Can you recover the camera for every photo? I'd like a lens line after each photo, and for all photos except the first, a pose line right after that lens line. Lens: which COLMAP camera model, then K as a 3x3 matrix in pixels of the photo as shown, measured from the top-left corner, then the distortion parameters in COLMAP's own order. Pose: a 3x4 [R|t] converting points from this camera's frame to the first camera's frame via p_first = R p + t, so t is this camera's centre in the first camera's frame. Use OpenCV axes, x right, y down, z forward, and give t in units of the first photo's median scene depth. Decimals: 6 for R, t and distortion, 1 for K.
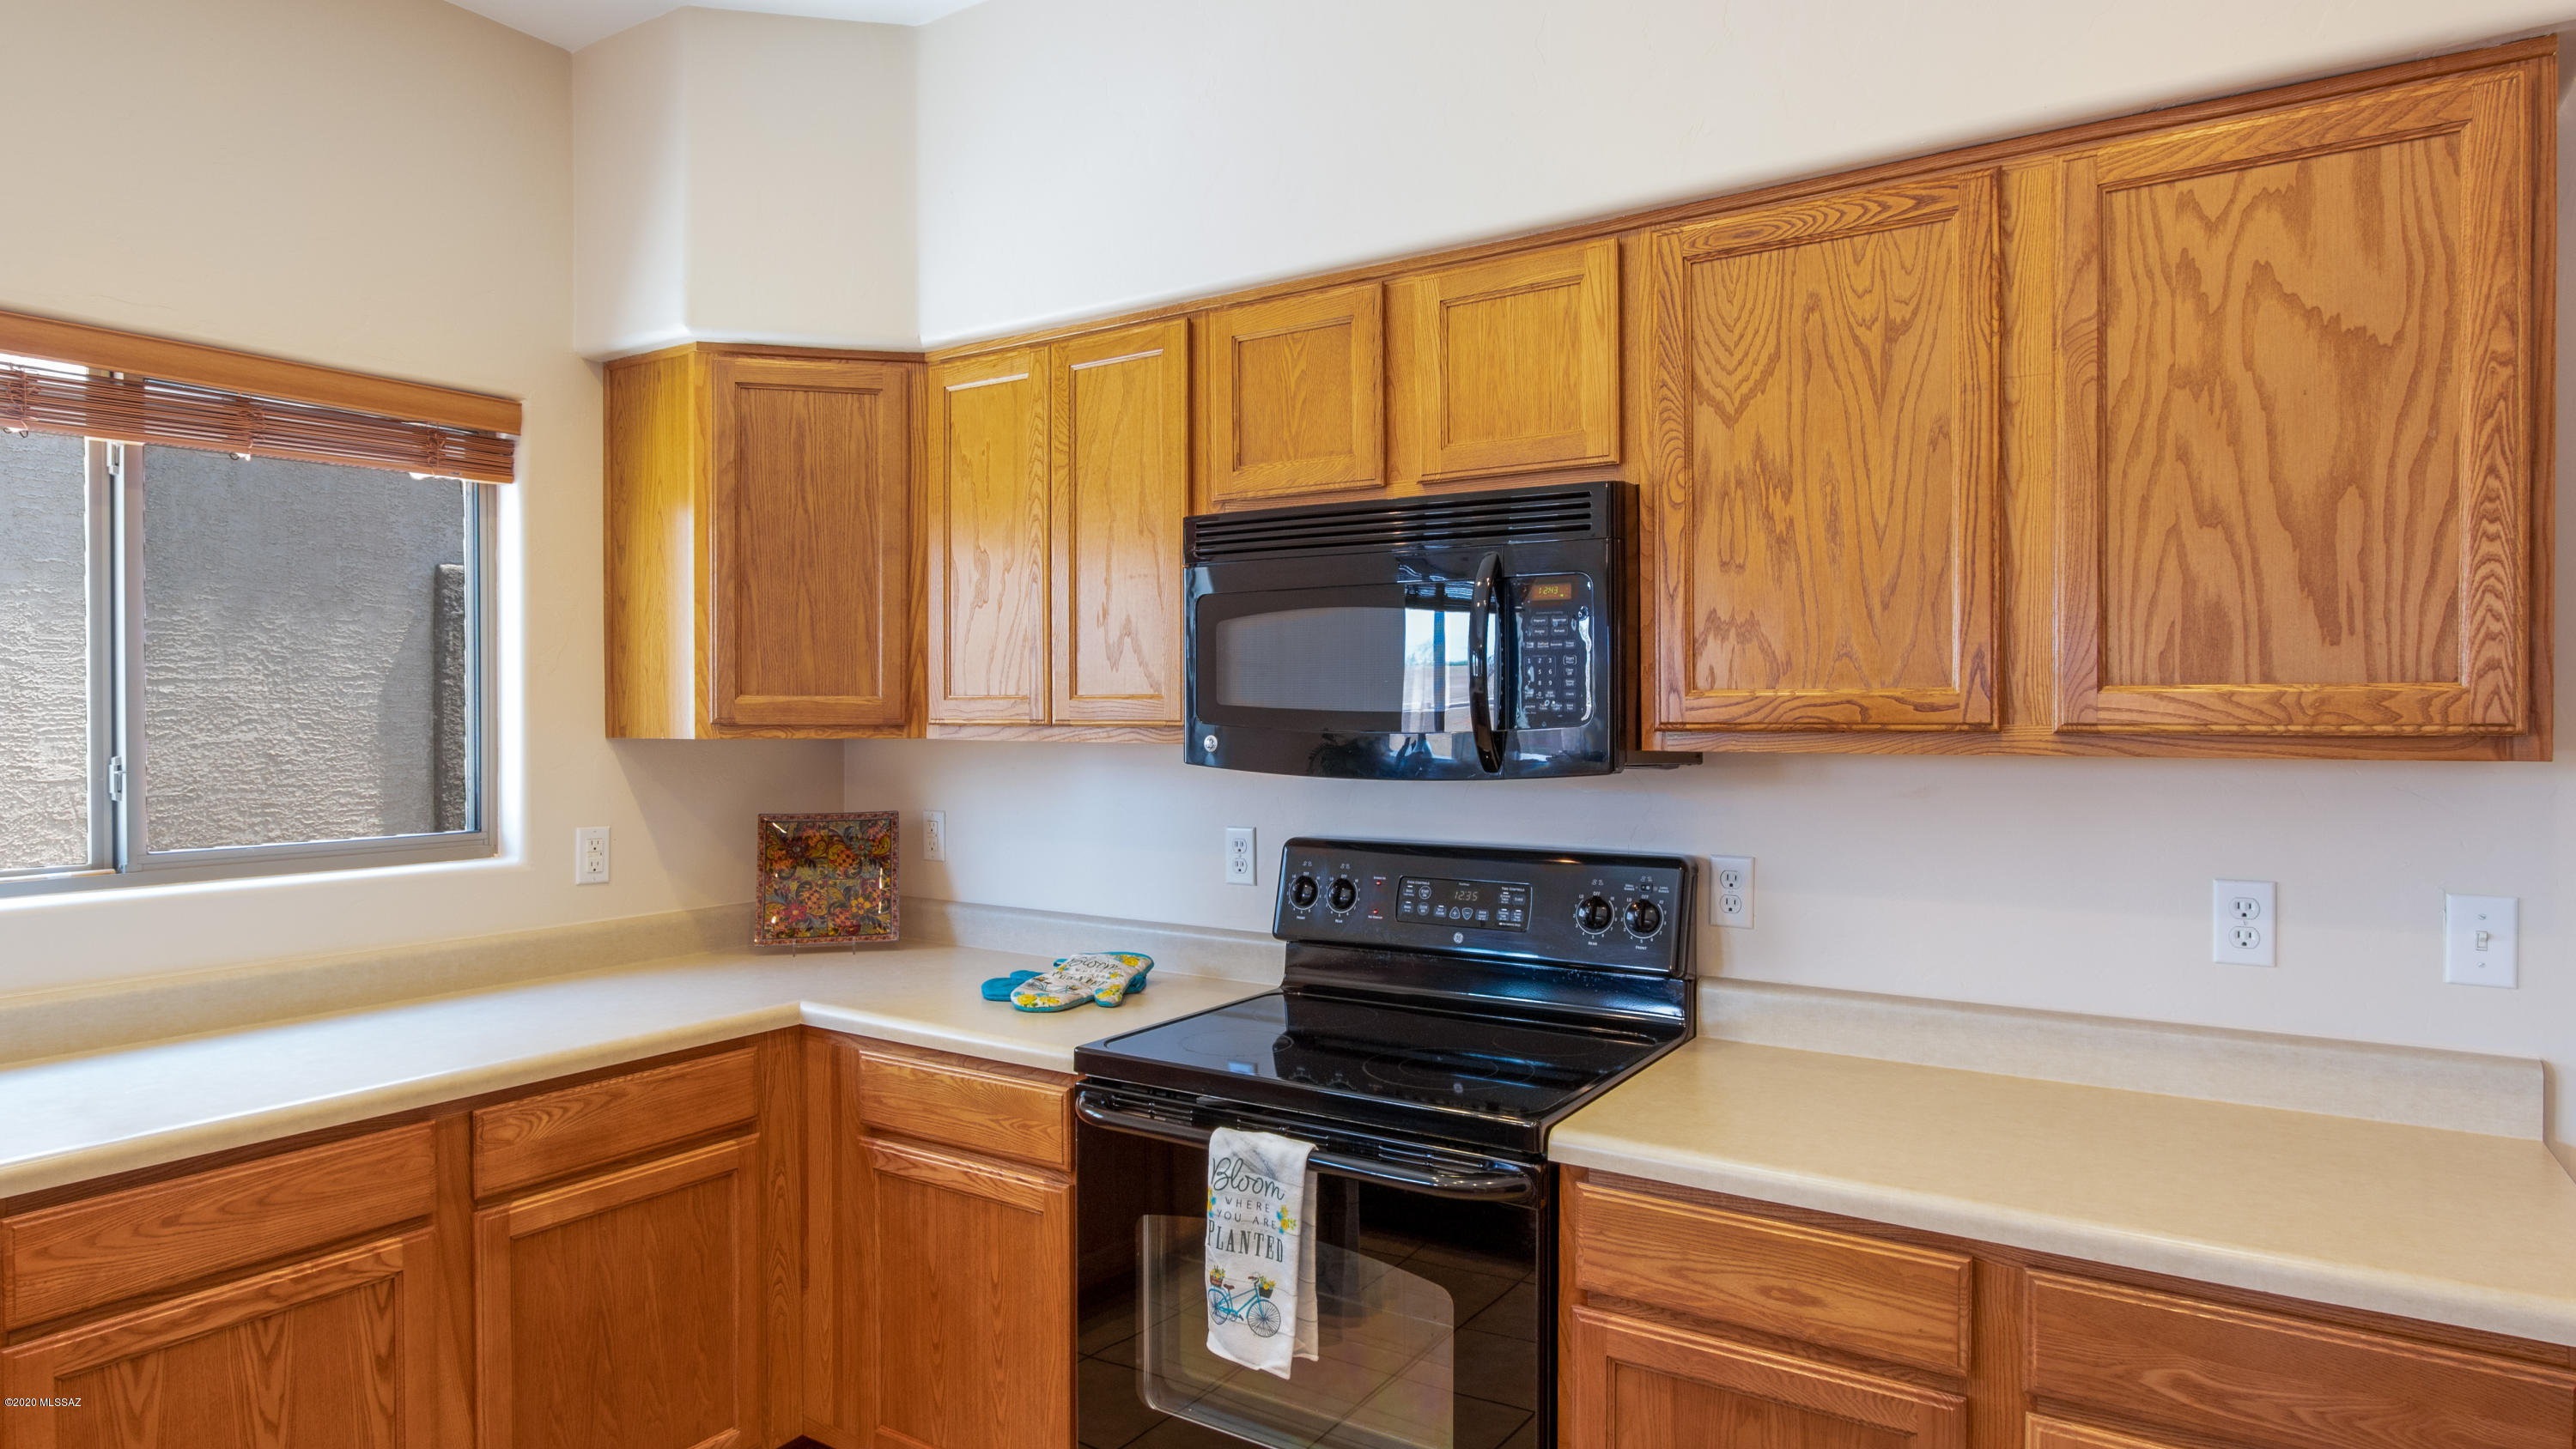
lens RADIAL K [[1431.1, 0, 1285.3], [0, 1431.1, 727.2], [0, 0, 1]] dist [-0.016926, 0.010129]
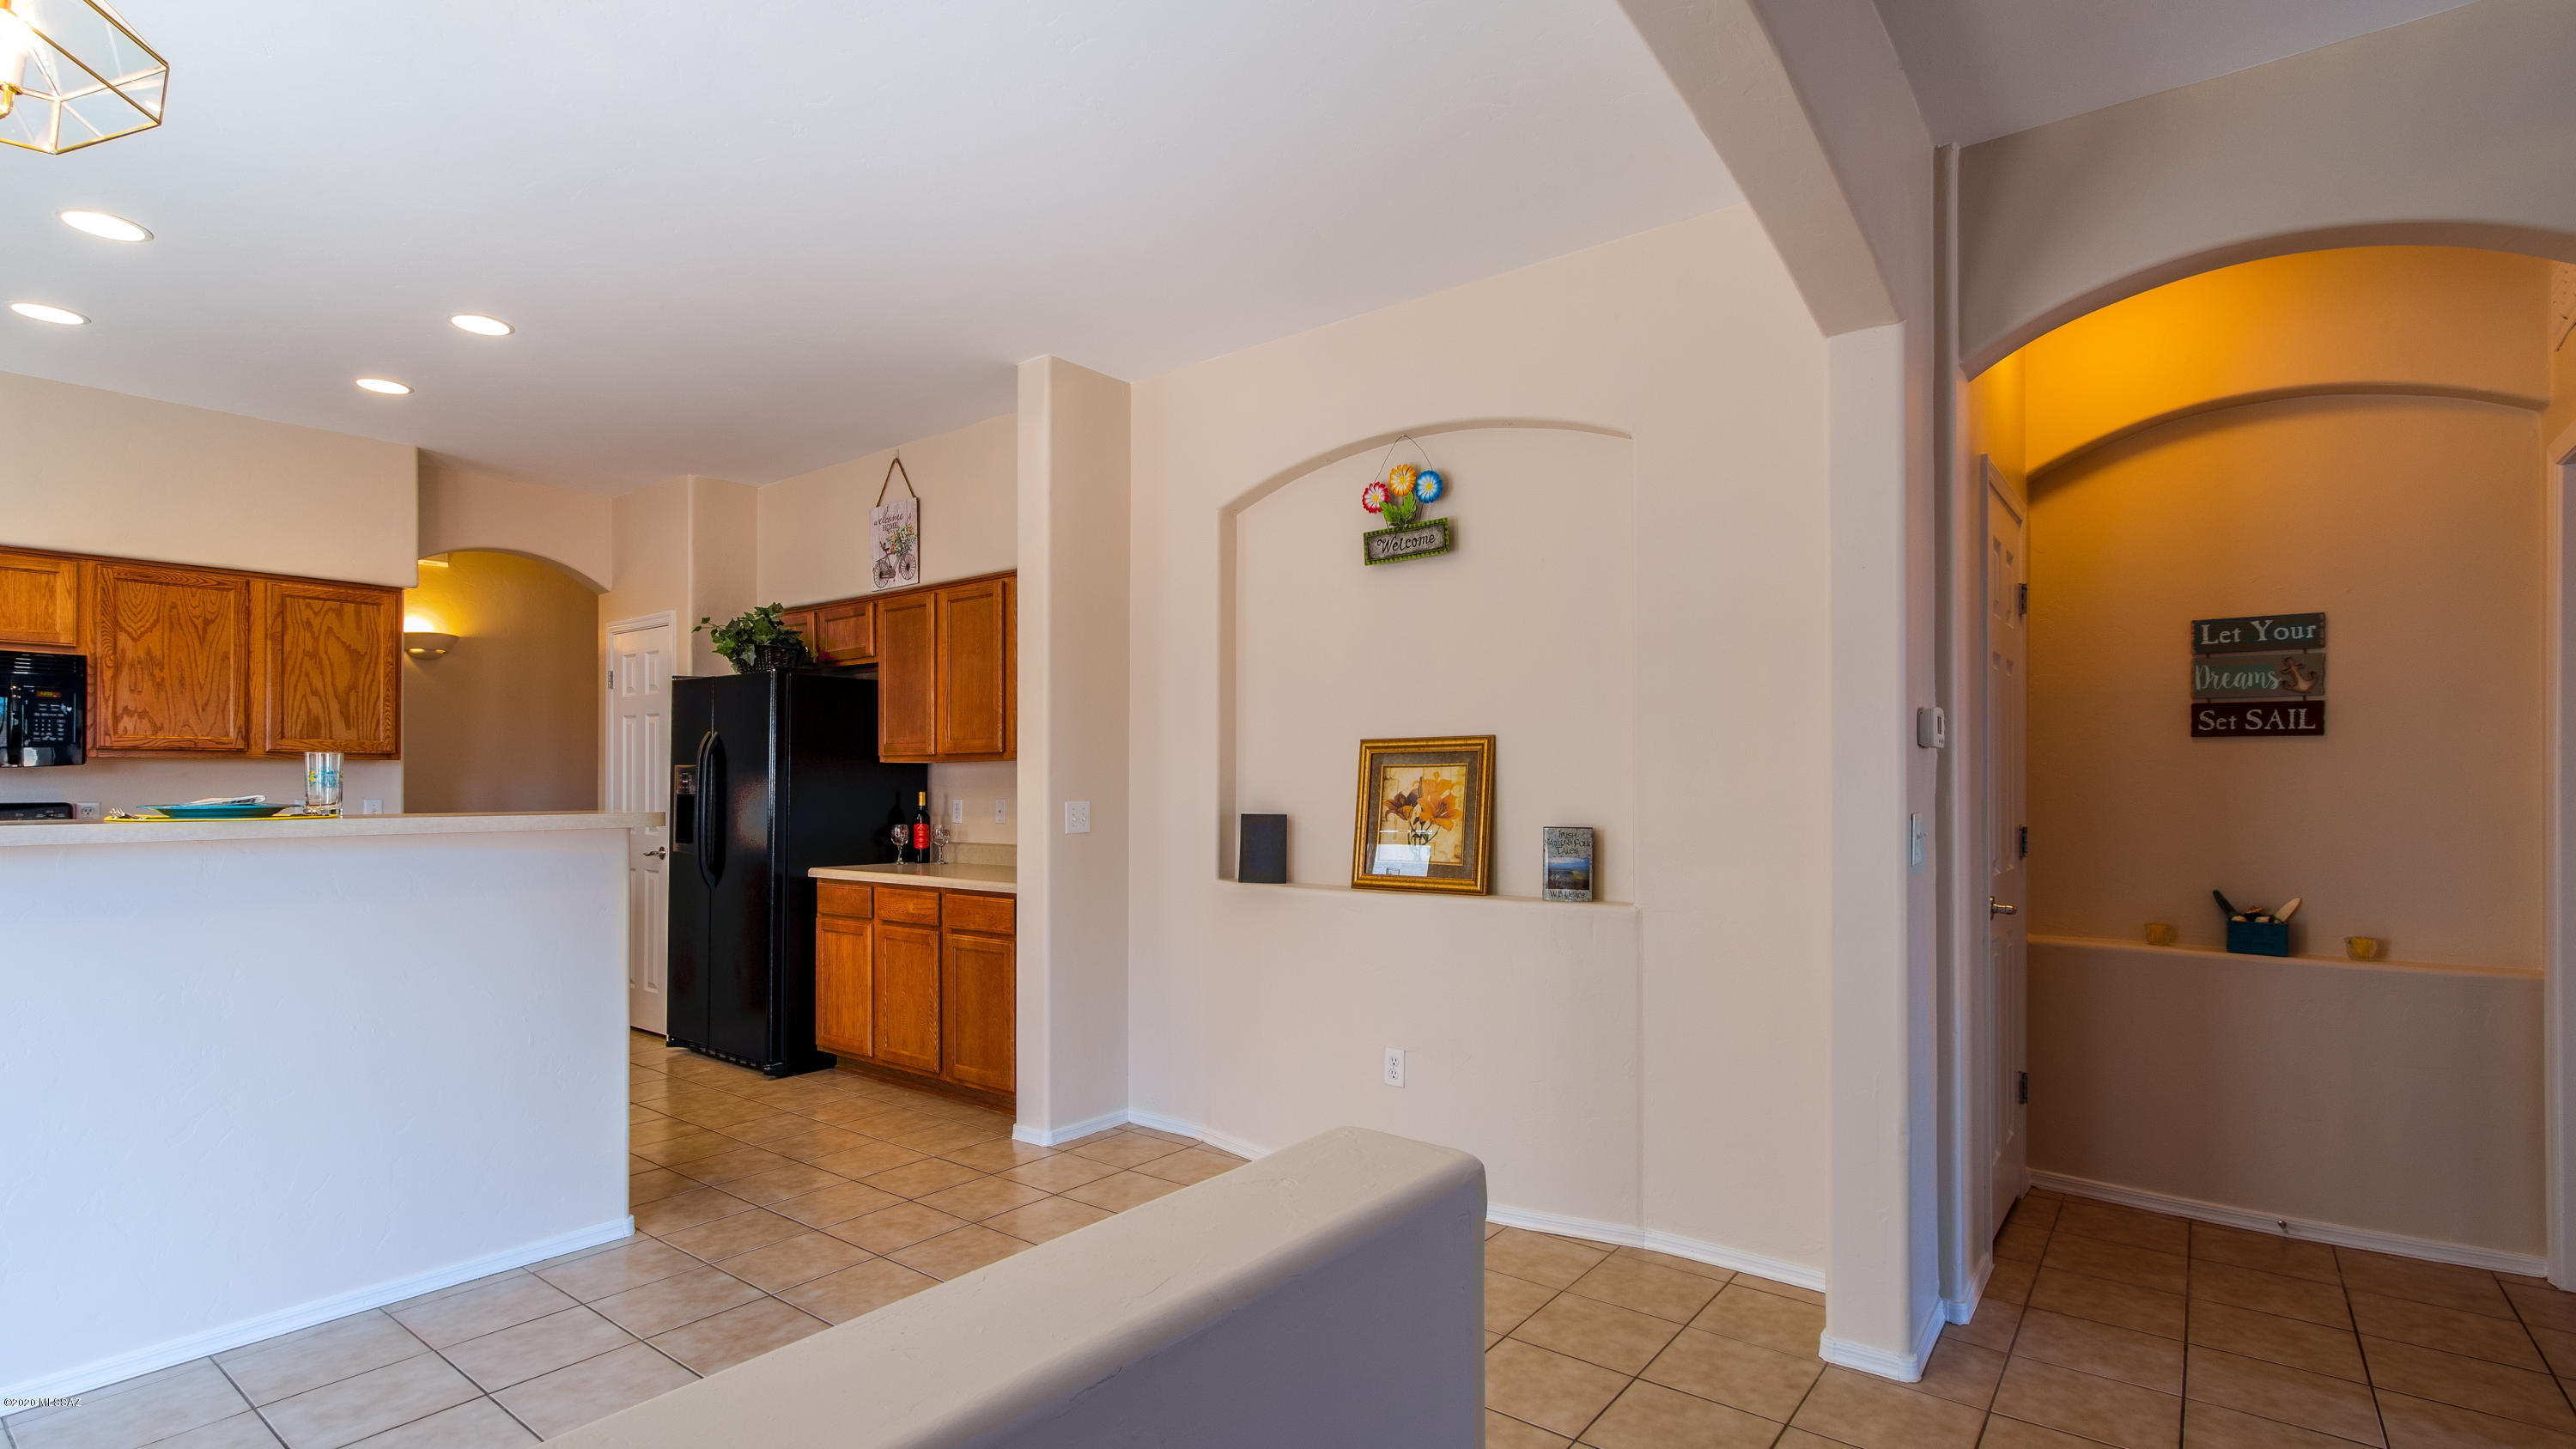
lens RADIAL K [[1189.6, 0, 1285.5], [0, 1189.6, 777.3], [0, 0, 1]] dist [0.000664, 0.000879]
pose [[0.080324, 0.007262, 0.996742, -1.825704], [0.010839, 0.999908, -0.008159, 0.099666], [-0.996710, 0.011459, 0.080238, -1.433992]]
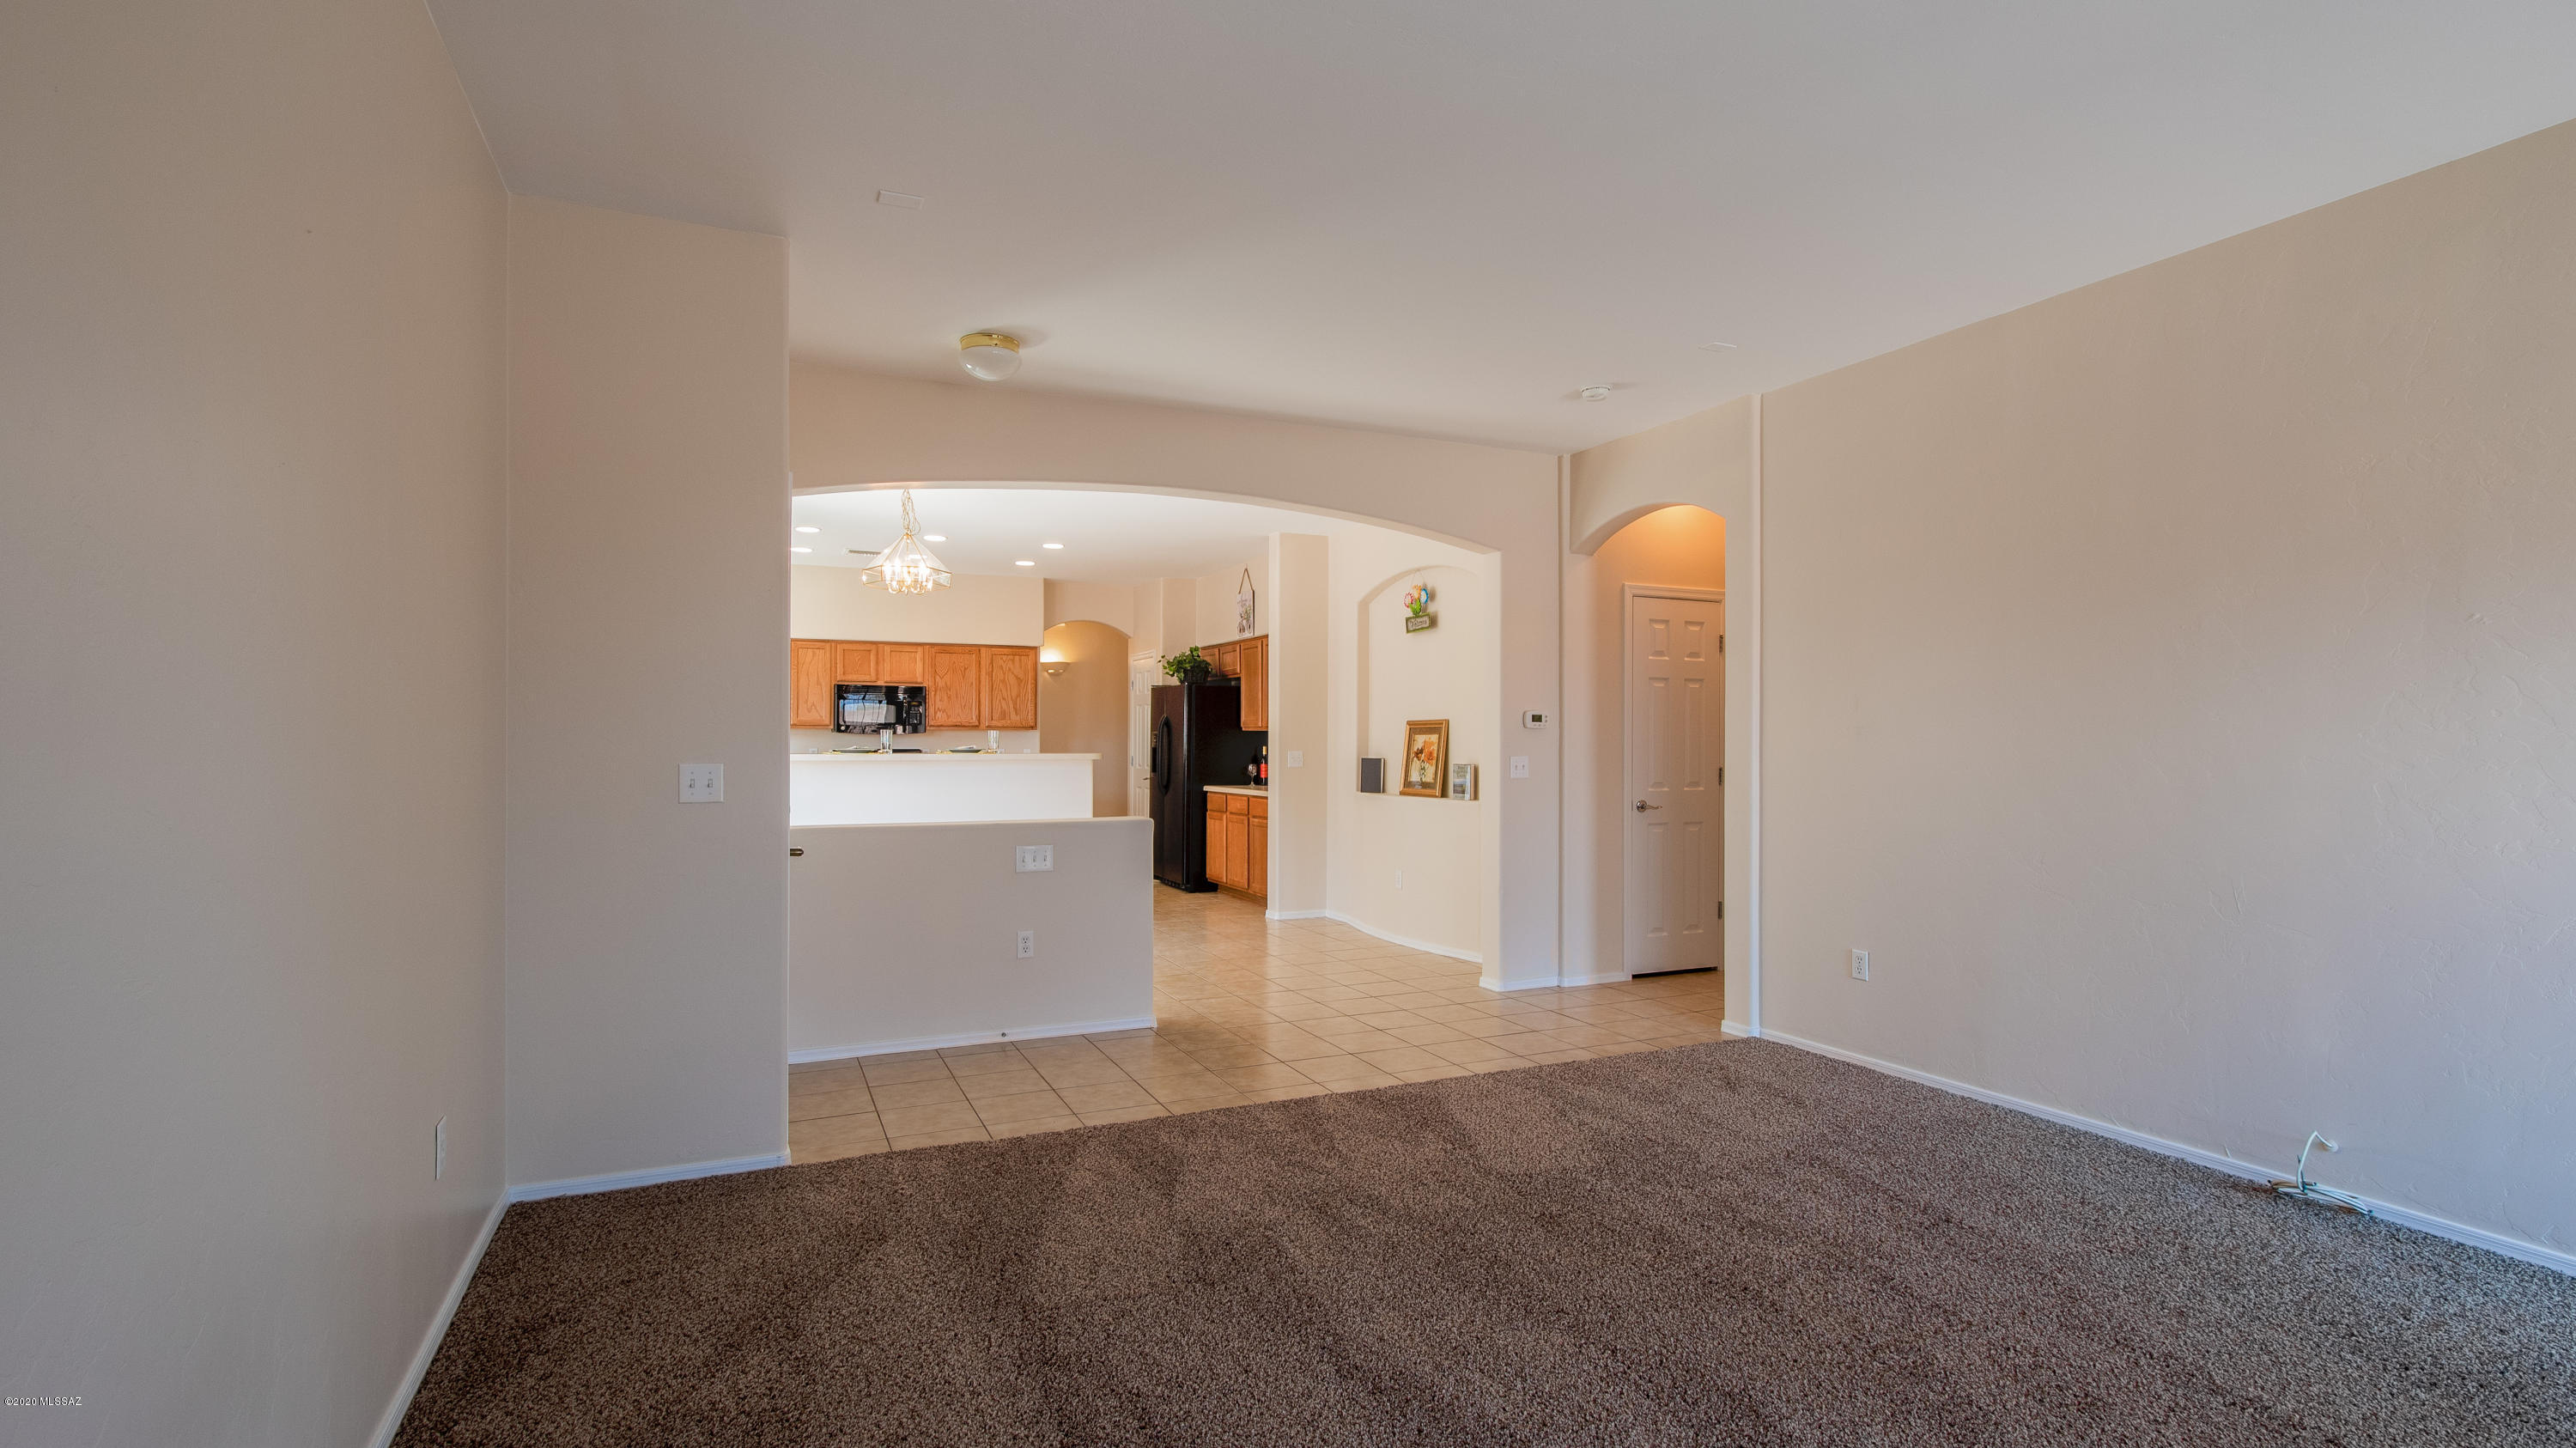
lens RADIAL K [[1187.6, 0, 1288.0], [0, 1187.6, 724.0], [0, 0, 1]] dist [-0.000025, 0.000544]
pose [[0.529503, 0.015936, 0.848158, -3.383652], [0.004789, 0.999751, -0.021774, 0.116581], [-0.848295, 0.015591, 0.529295, -3.148820]]
